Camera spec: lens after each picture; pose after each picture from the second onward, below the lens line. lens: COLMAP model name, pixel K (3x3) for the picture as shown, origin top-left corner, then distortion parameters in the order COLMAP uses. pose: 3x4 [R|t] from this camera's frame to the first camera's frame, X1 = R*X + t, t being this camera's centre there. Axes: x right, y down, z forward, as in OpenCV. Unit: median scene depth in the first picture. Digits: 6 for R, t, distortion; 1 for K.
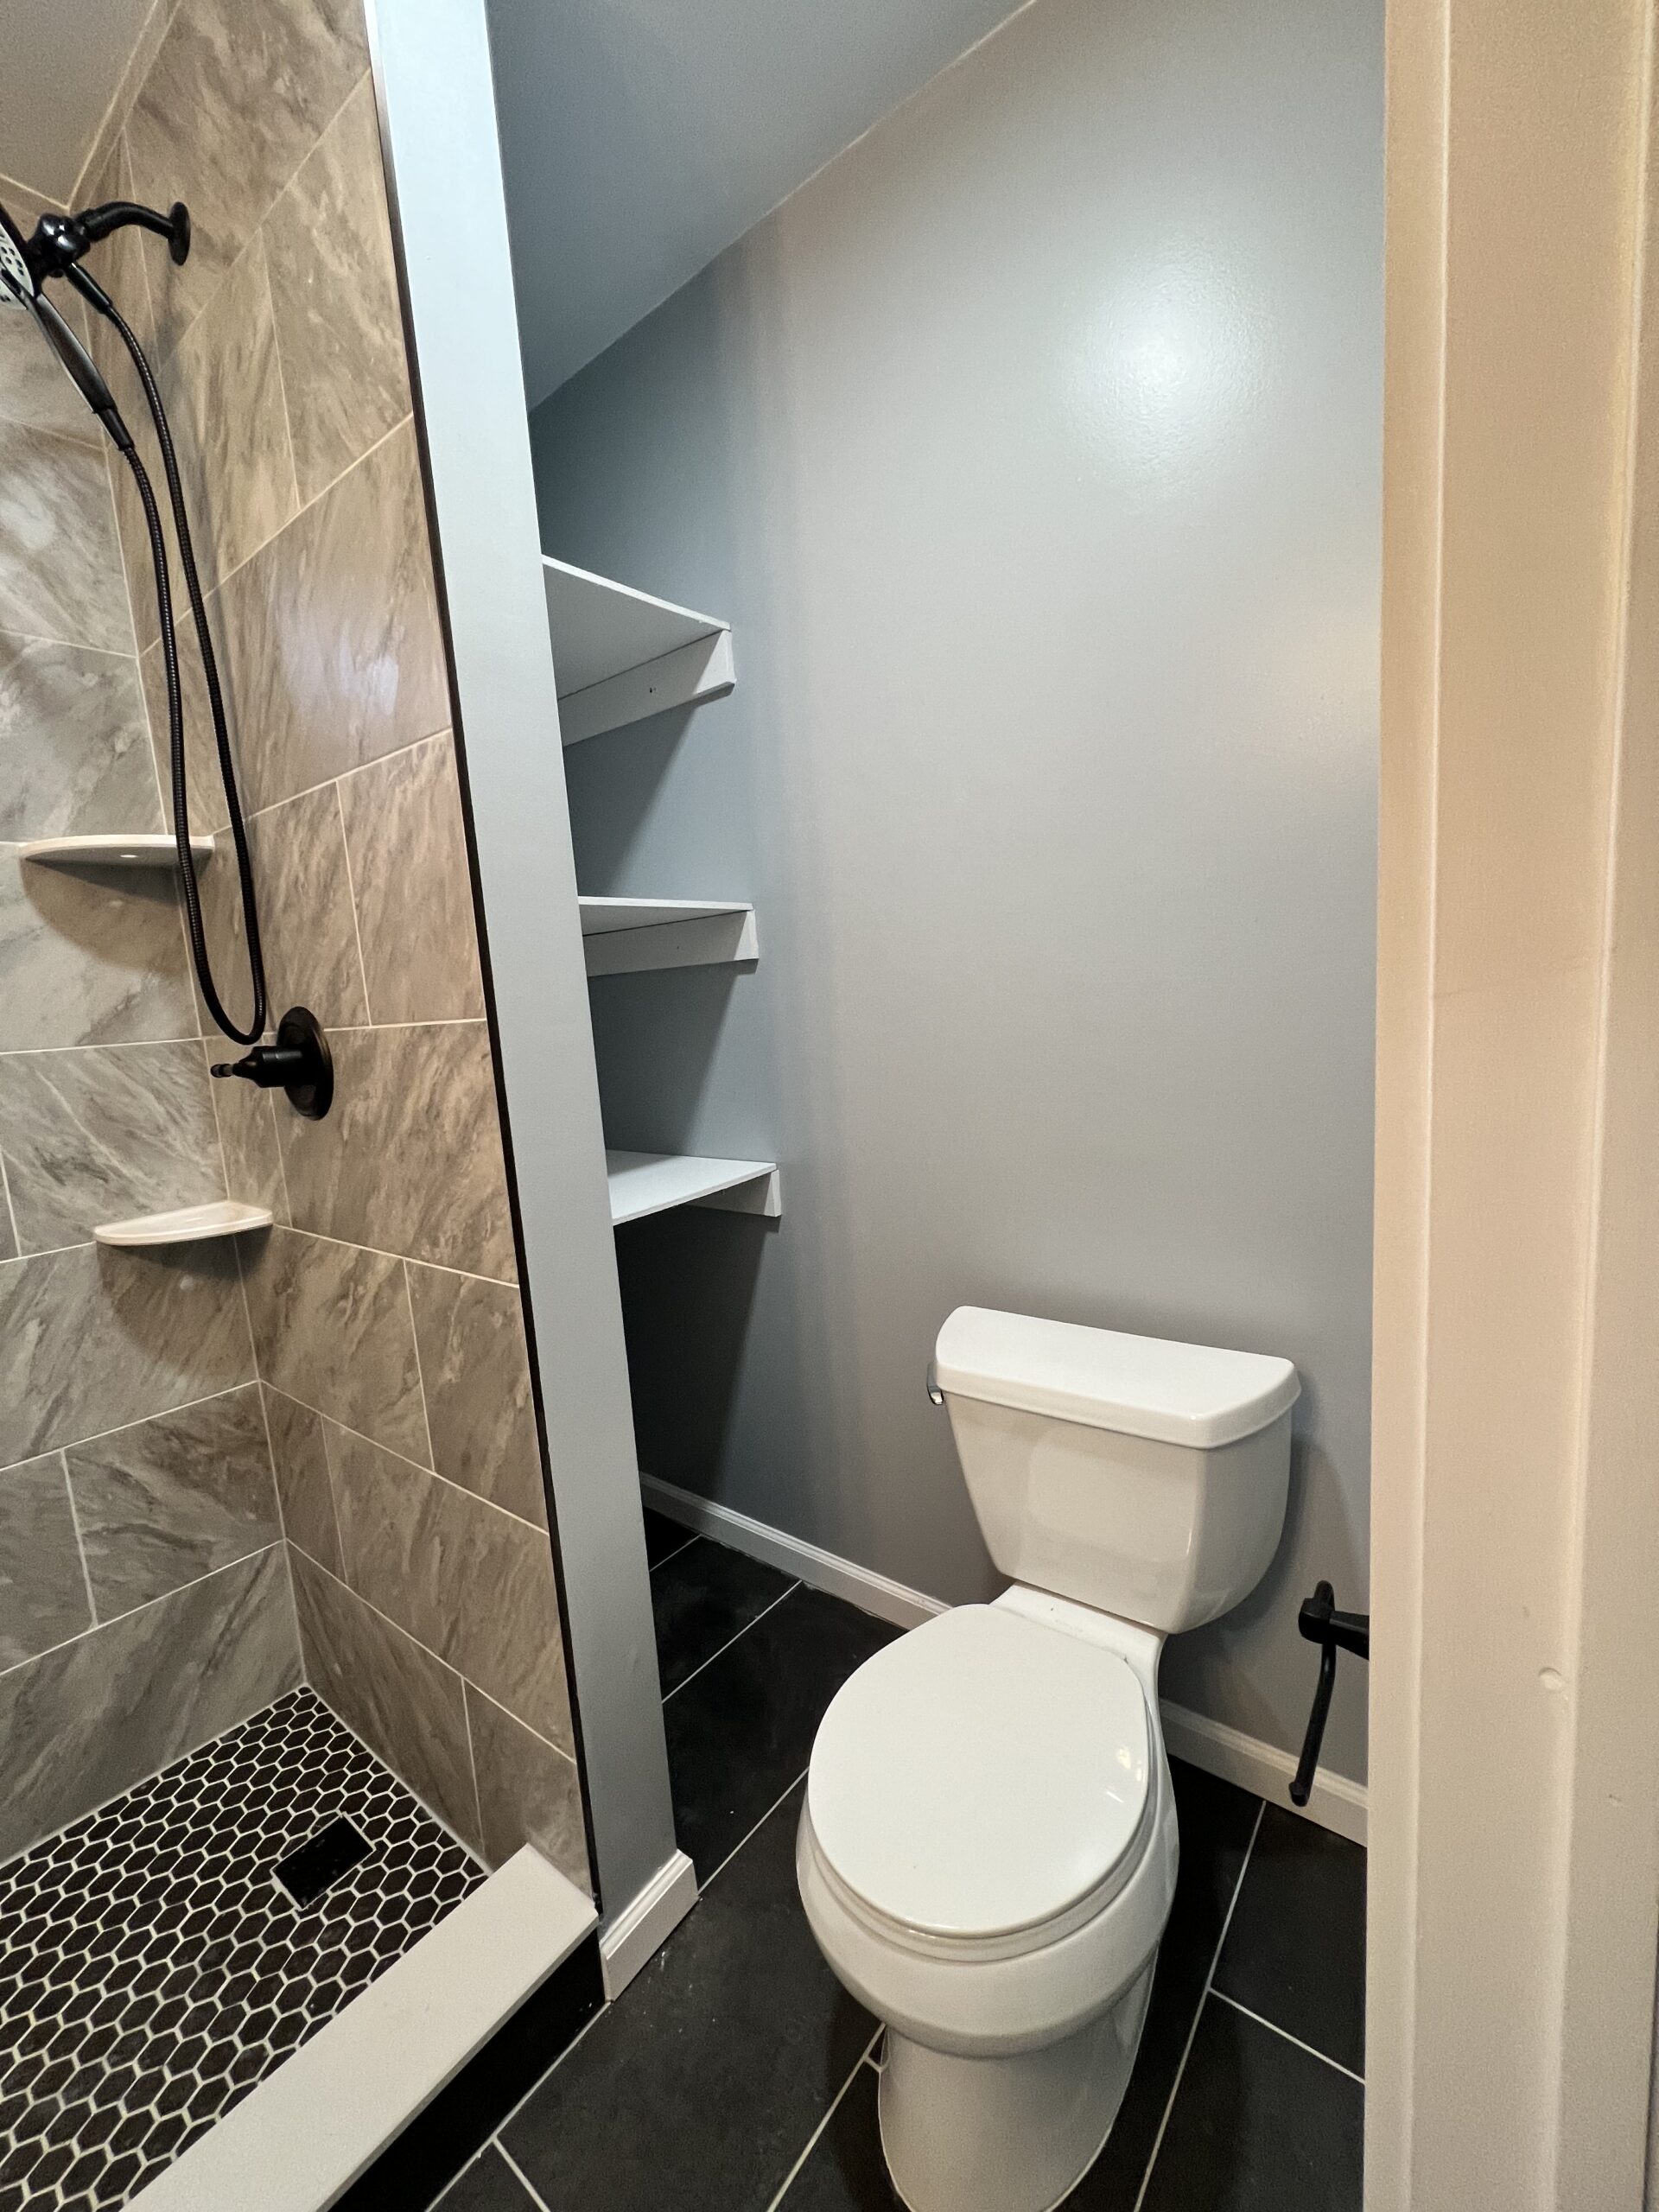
lens RADIAL K [[882.7, 0, 830.8], [0, 882.7, 1104.9], [0, 0, 1]] dist [-0.002956, 0.000394]
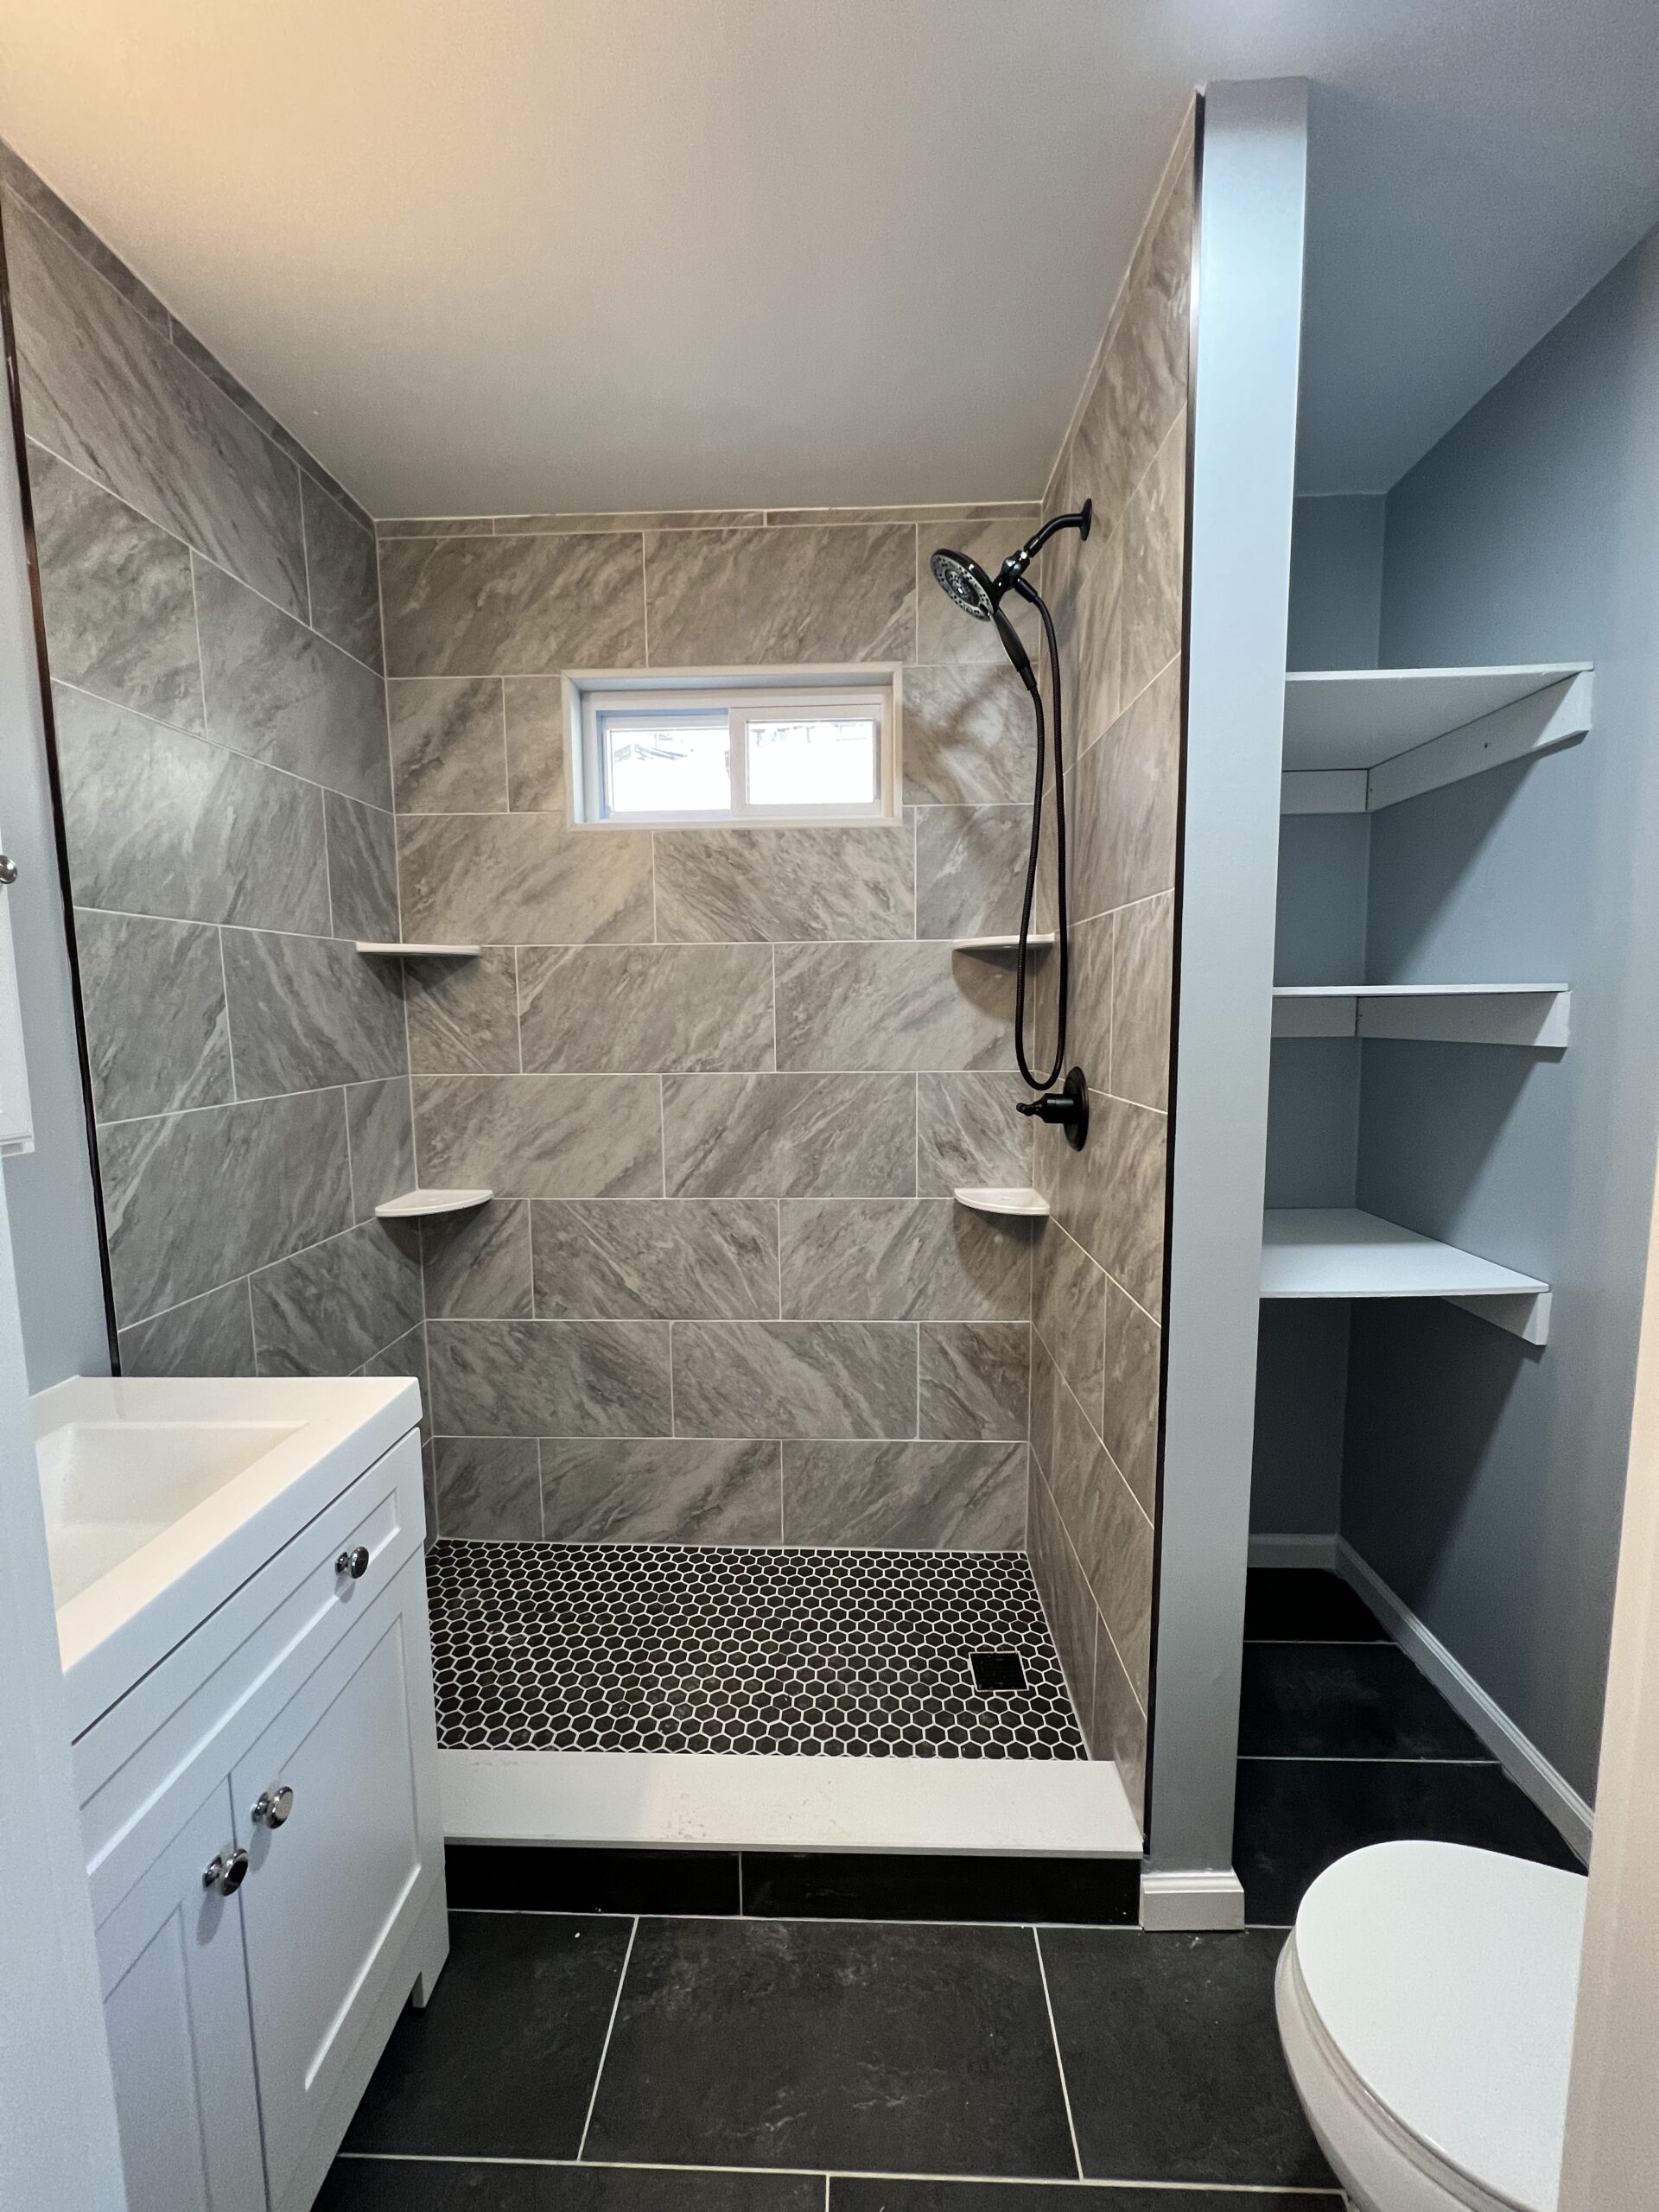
lens RADIAL K [[882.7, 0, 831.6], [0, 882.7, 1106.6], [0, 0, 1]] dist [-0.002956, 0.000394]
pose [[0.590524, 0.153479, -0.792291, 0.236875], [-0.137392, 0.986537, 0.088704, -0.112459], [0.795239, 0.056472, 0.603661, -0.103566]]
